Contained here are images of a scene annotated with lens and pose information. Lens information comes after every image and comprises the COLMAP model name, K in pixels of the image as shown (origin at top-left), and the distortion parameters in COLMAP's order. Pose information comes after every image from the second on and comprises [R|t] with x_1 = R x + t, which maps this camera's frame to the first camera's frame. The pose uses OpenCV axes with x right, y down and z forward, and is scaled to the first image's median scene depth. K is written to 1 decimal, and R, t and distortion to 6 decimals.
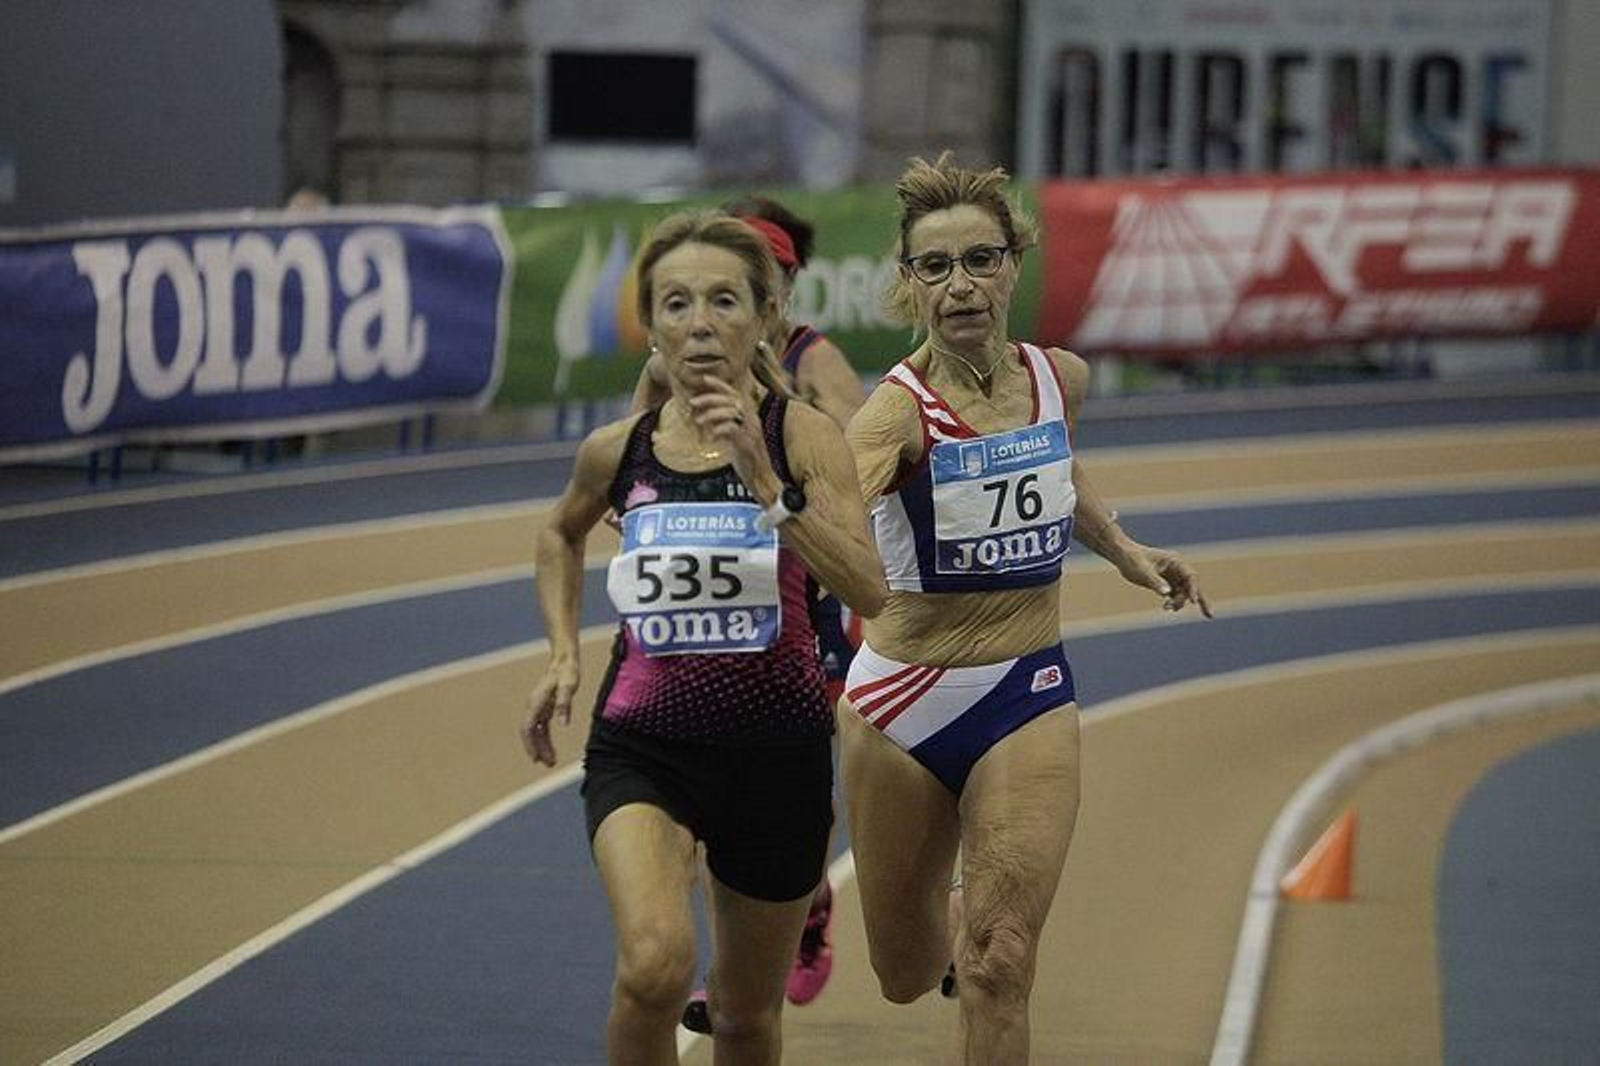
lens RADIAL K [[7663.6, 0, 799.7], [0, 7663.6, 532.9], [0, 0, 1]] dist [-0.210076, 0.000000]
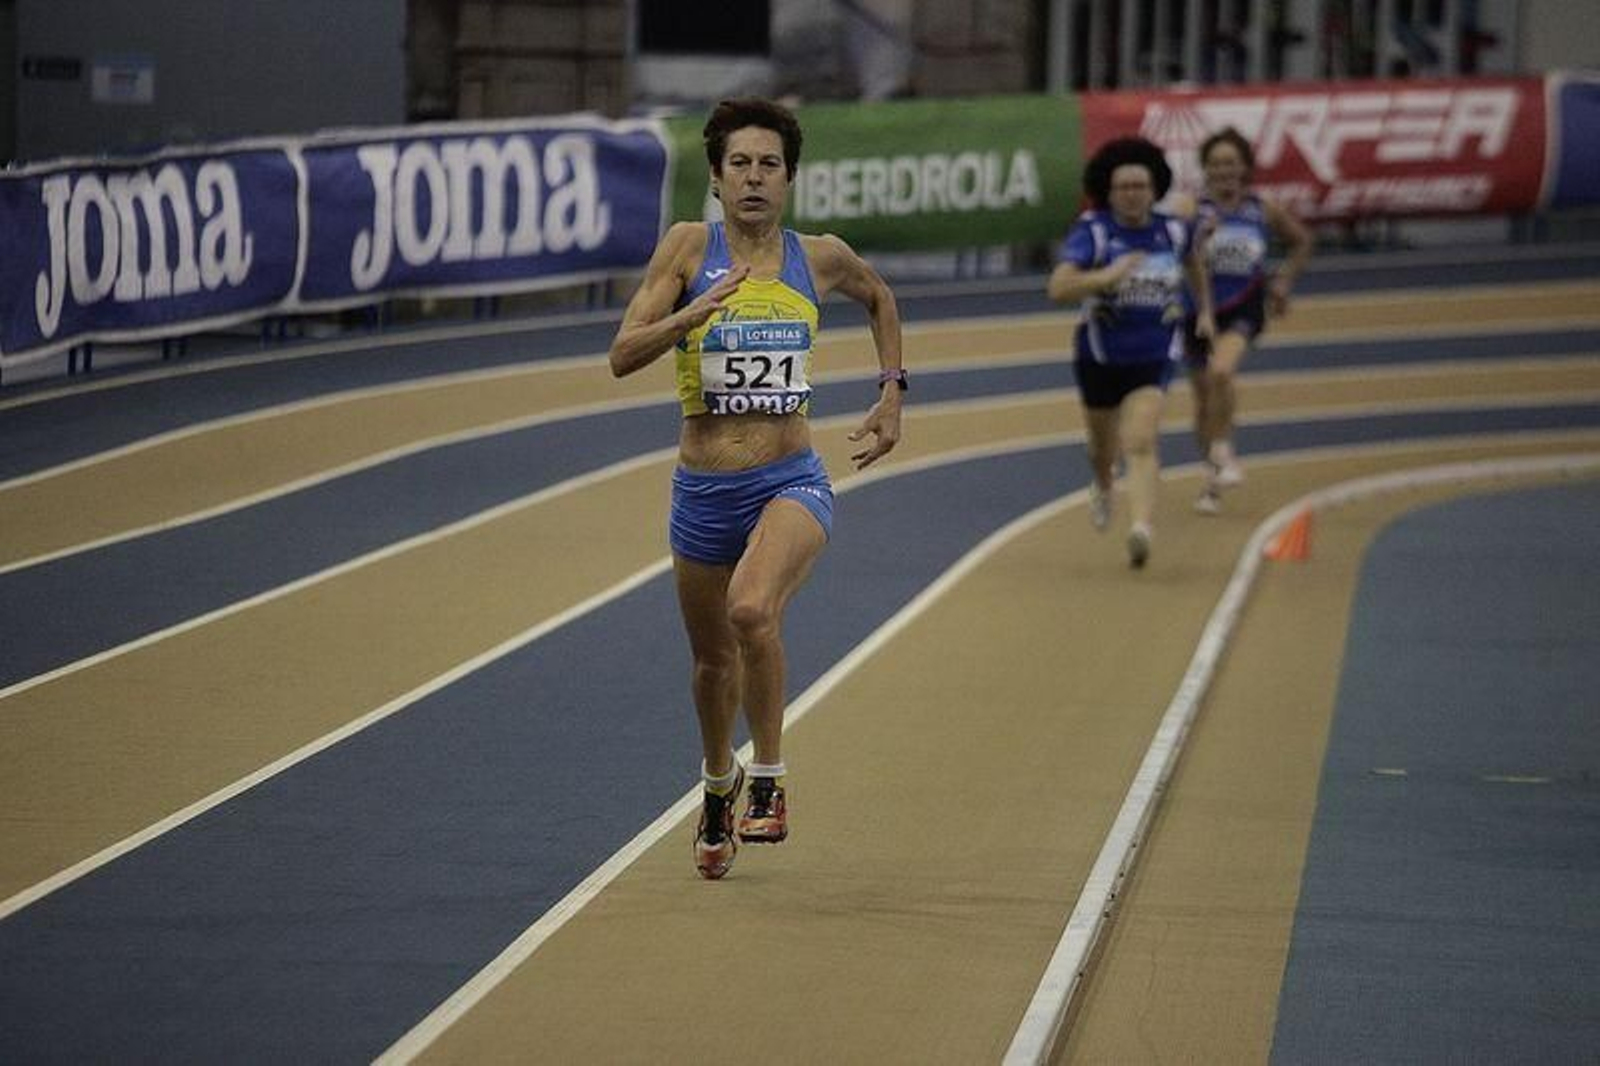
lens RADIAL K [[9243.3, 0, 800.4], [0, 9243.3, 534.0], [0, 0, 1]] dist [0.173791, 0.000000]
pose [[0.999956, -0.004190, 0.008389, -0.026772], [0.004134, 0.999969, 0.006694, 0.015363], [-0.008417, -0.006659, 0.999942, -0.492841]]
